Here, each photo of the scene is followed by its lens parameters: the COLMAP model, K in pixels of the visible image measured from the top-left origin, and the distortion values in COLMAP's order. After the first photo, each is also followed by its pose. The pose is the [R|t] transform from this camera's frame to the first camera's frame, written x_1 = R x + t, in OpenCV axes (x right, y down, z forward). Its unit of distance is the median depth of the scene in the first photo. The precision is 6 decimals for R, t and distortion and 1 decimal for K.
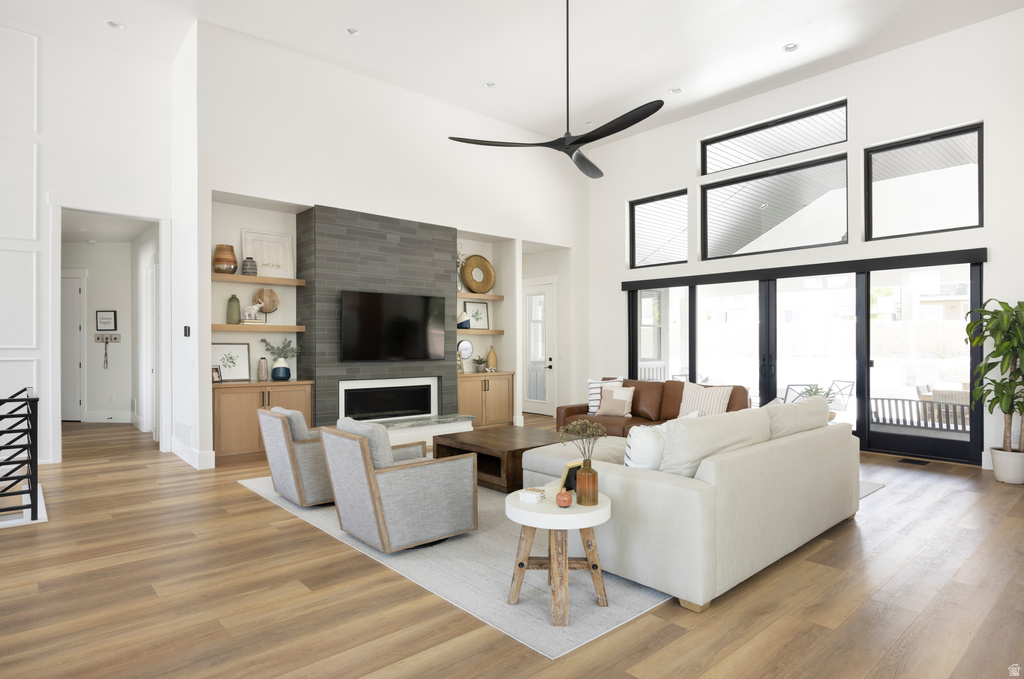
lens RADIAL K [[571.5, 0, 512.6], [0, 571.5, 343.5], [0, 0, 1]] dist [-0.000148, -0.000045]
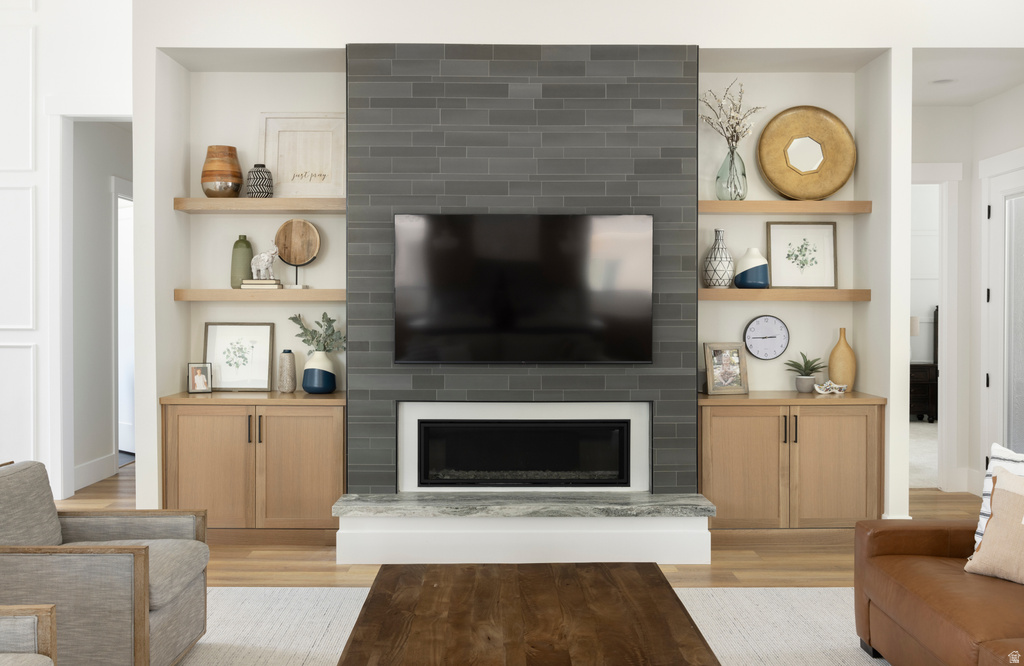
lens RADIAL K [[948.1, 0, 511.7], [0, 948.1, 327.8], [0, 0, 1]] dist [0.002197, 0.000000]
pose [[0.751953, 0.010771, -0.659129, 0.284777], [0.000268, 0.999861, 0.016646, -0.010033], [0.659217, -0.012694, 0.751846, 0.440035]]
